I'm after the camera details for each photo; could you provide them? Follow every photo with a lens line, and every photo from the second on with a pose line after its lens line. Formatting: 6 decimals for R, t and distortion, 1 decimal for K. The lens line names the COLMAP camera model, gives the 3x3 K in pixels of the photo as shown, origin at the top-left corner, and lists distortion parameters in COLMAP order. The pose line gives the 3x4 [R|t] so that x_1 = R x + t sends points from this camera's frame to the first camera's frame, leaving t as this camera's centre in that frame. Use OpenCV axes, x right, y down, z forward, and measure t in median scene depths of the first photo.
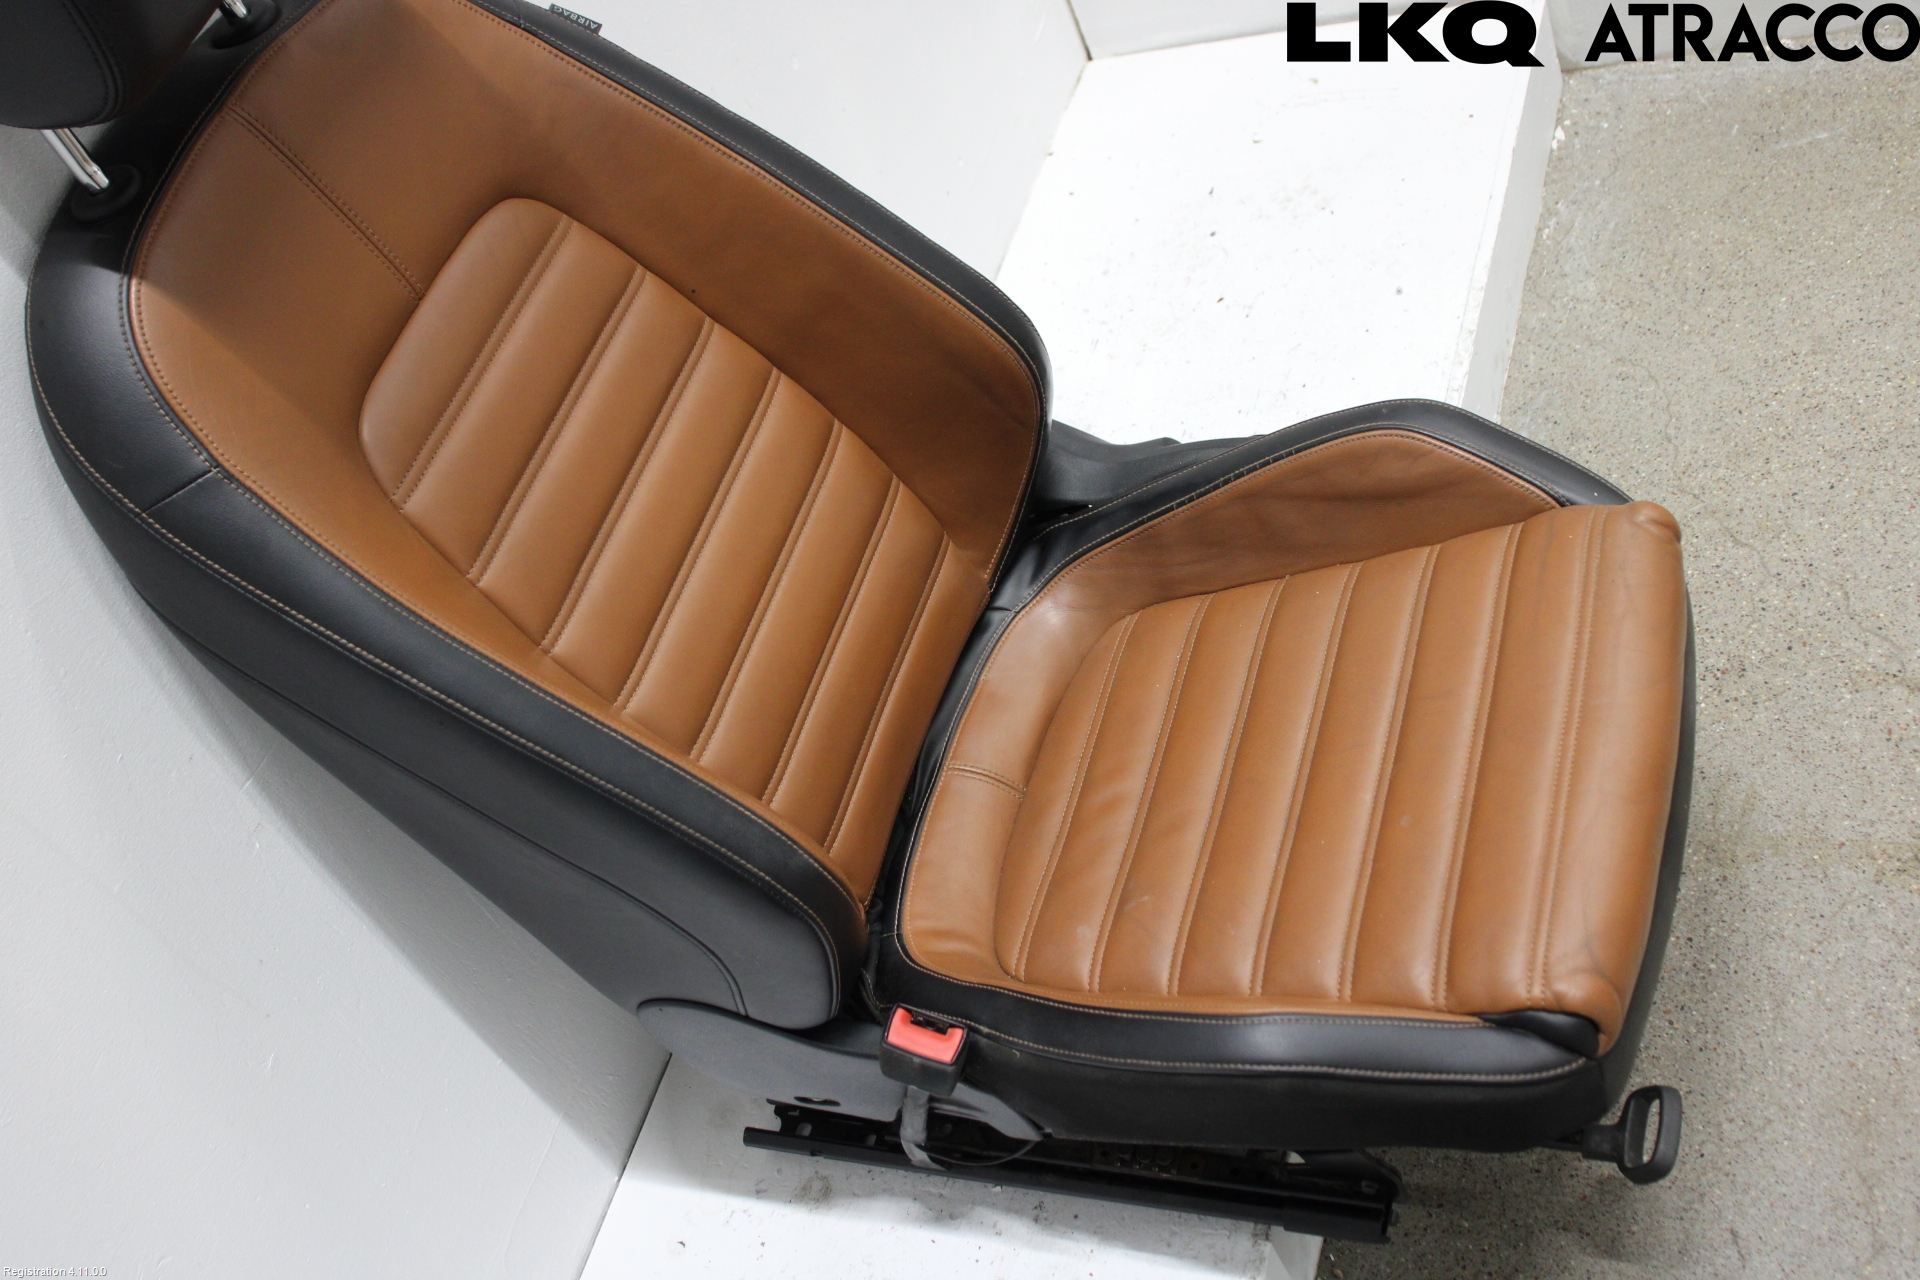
lens RADIAL K [[2034.1, 0, 960.0], [0, 2034.1, 640.0], [0, 0, 1]] dist [-0.162246, 0.197625]
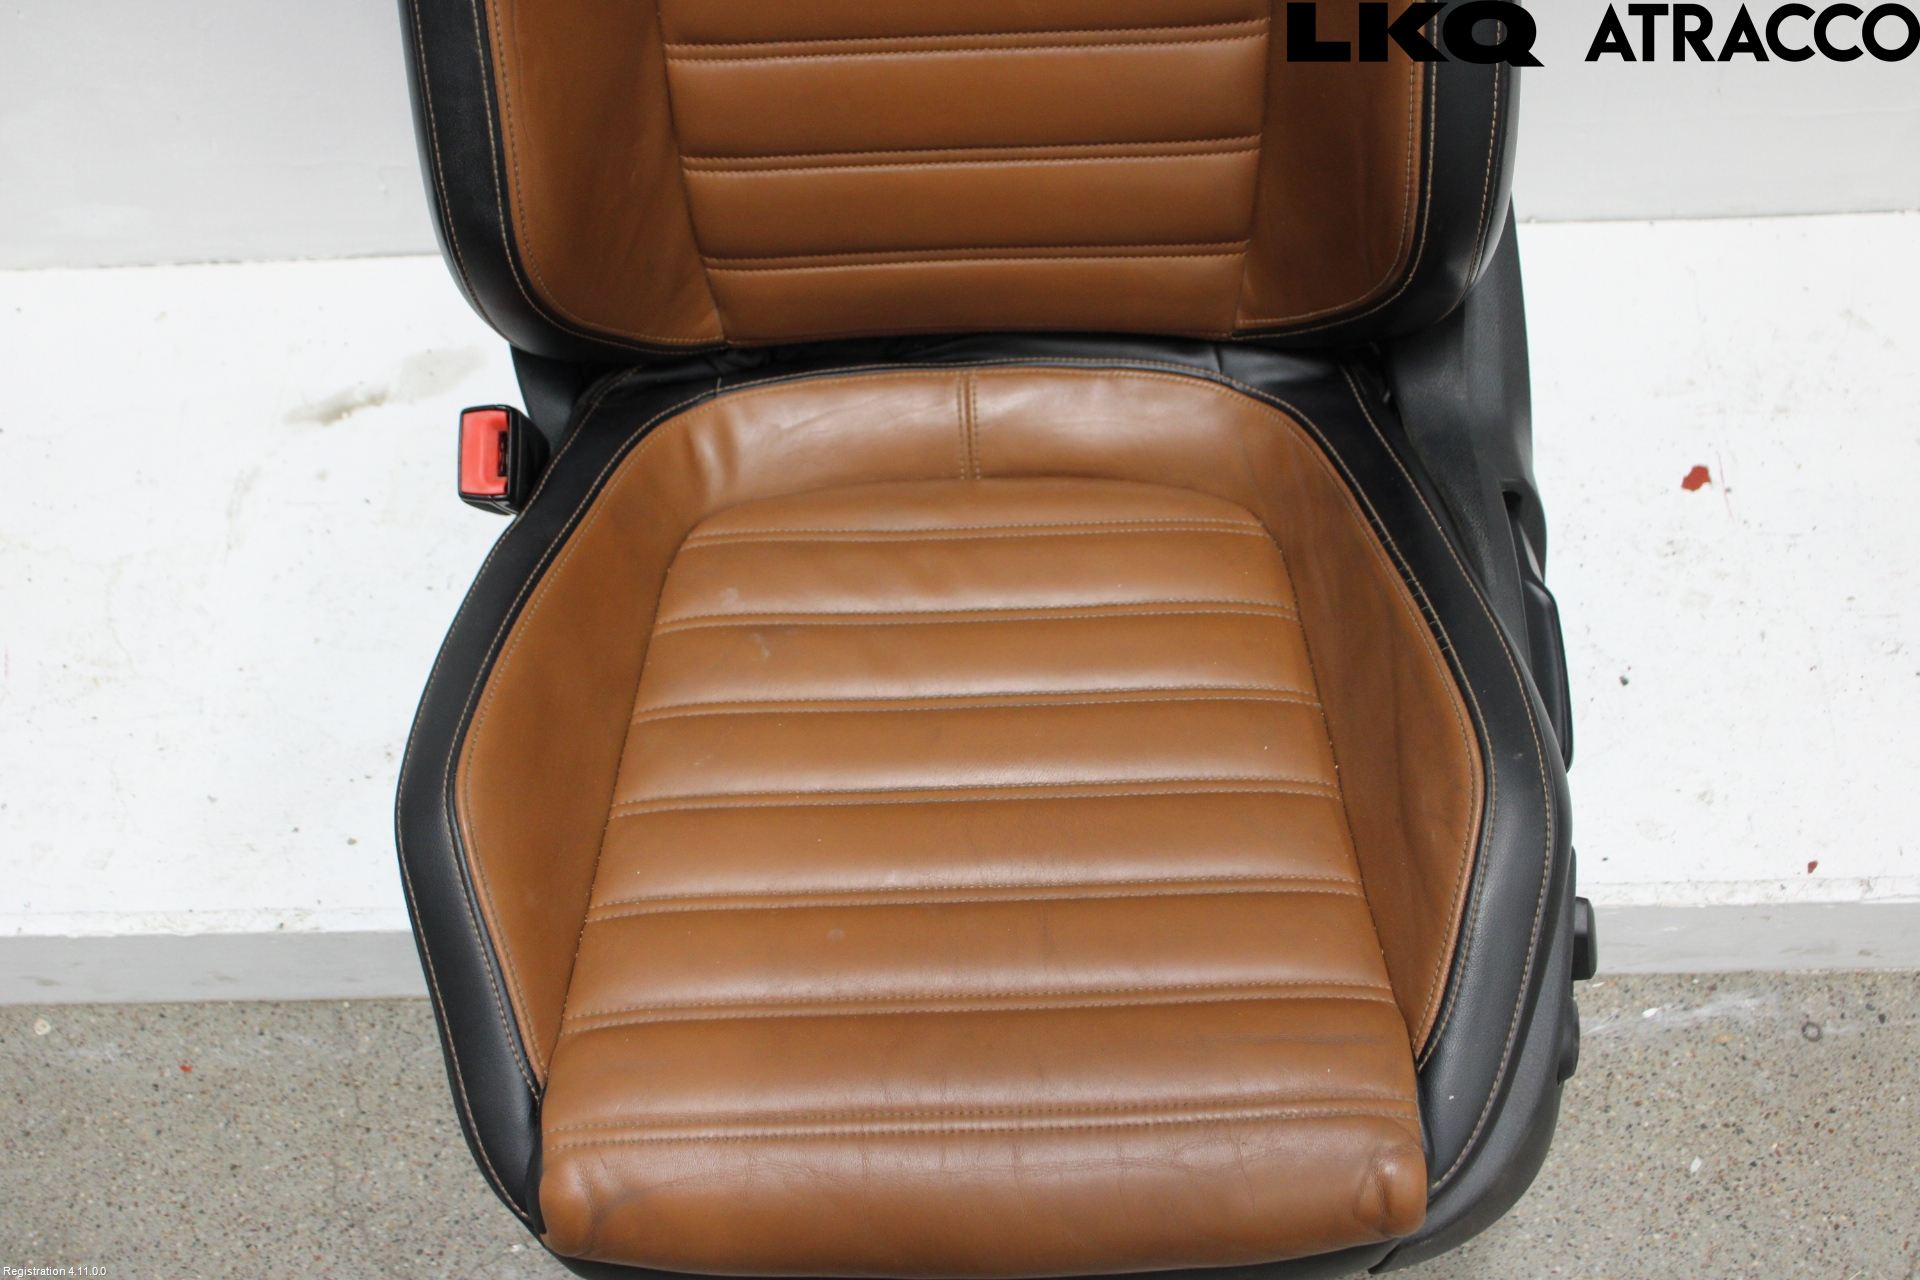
lens RADIAL K [[2034.1, 0, 960.0], [0, 2034.1, 640.0], [0, 0, 1]] dist [-0.162246, 0.197625]
pose [[0.313129, 0.936867, -0.155663, 0.209557], [-0.758406, 0.345328, 0.552782, -0.329772], [0.571638, -0.055036, 0.818658, 0.354336]]
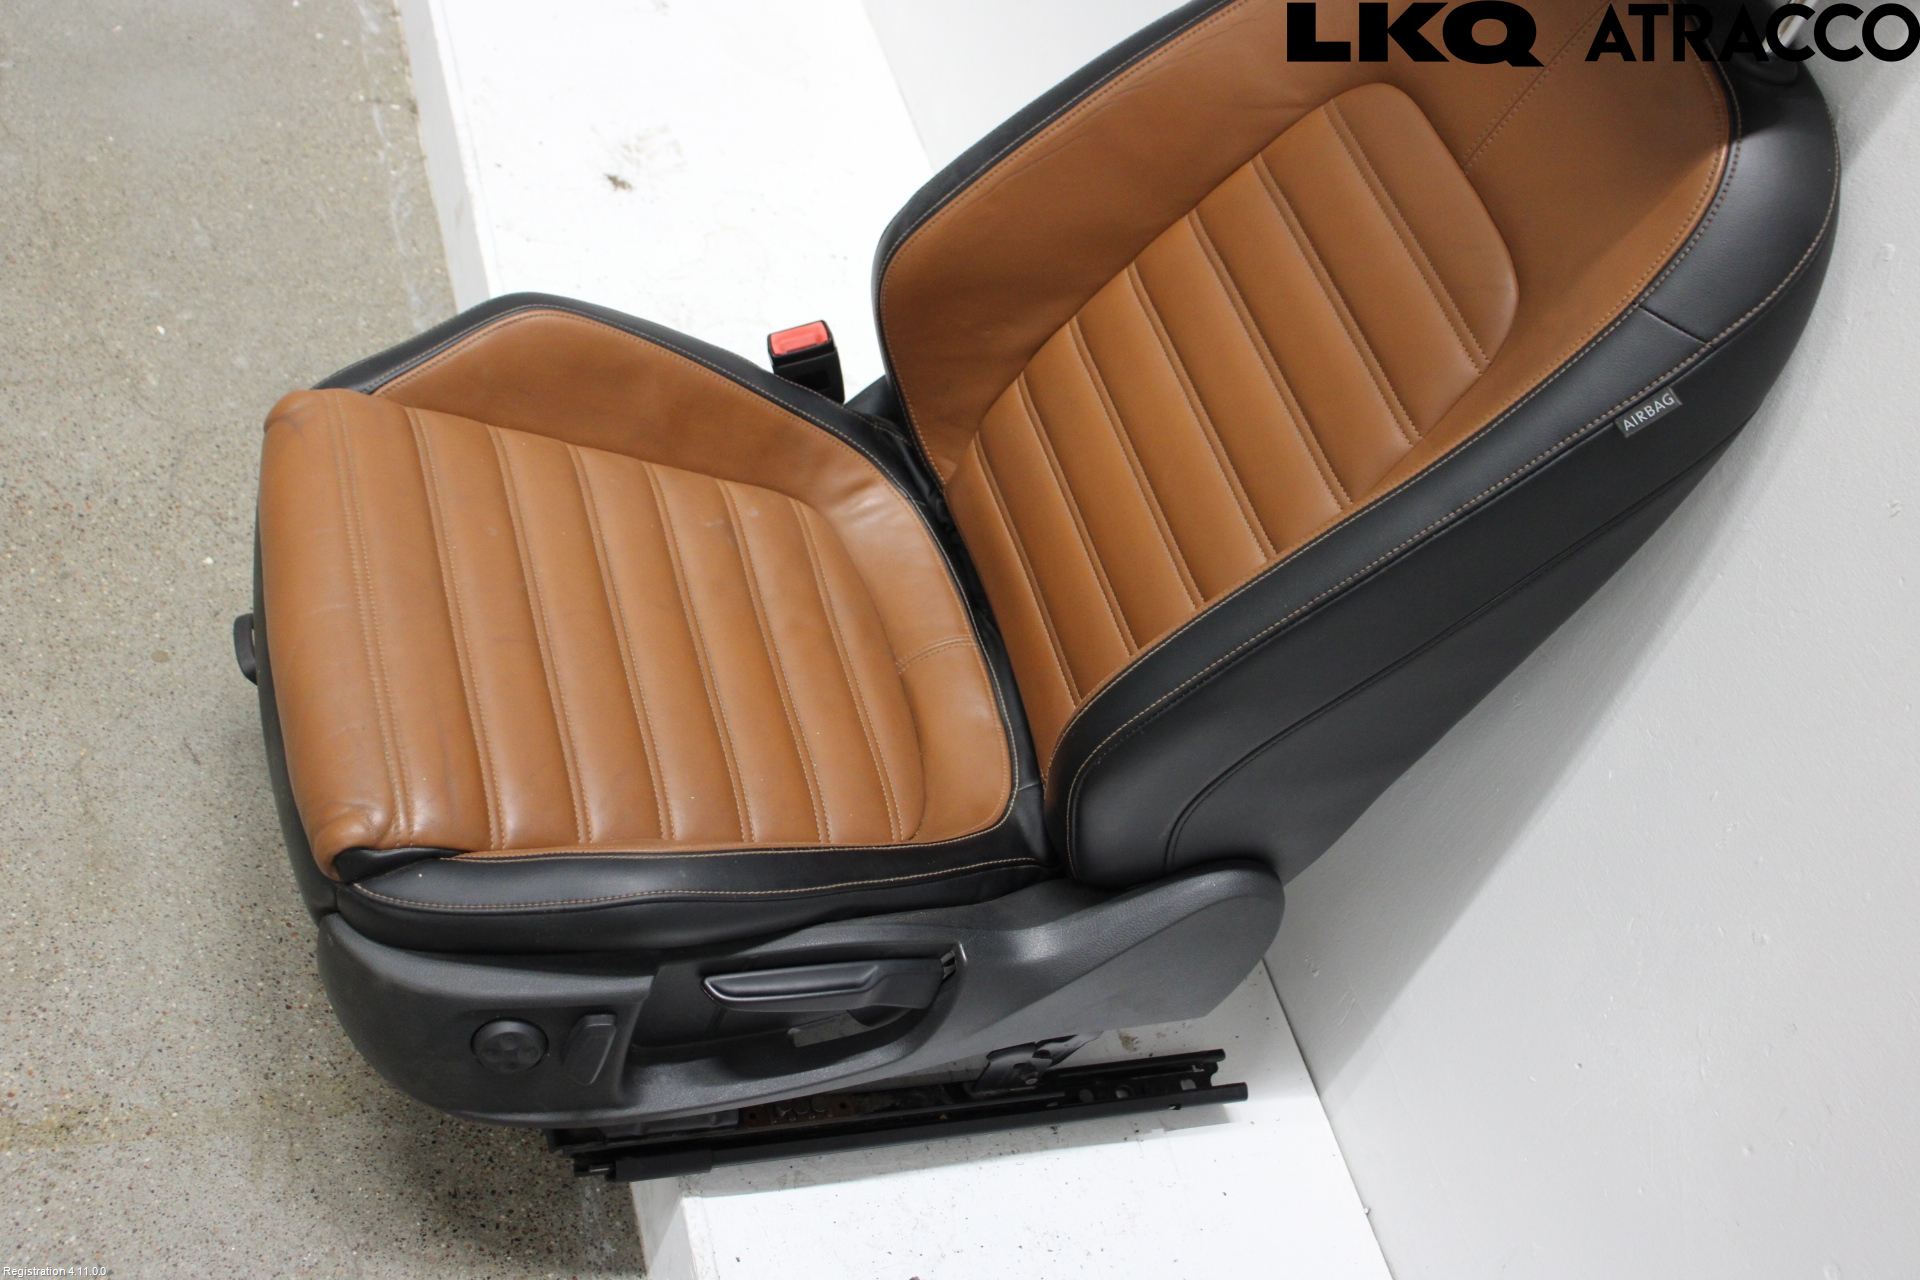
lens RADIAL K [[2034.1, 0, 960.0], [0, 2034.1, 640.0], [0, 0, 1]] dist [-0.162246, 0.197625]
pose [[-0.837815, 0.464307, -0.287203, 0.295843], [-0.419457, -0.210706, 0.882983, -0.850126], [0.349459, 0.860246, 0.371289, 0.611283]]
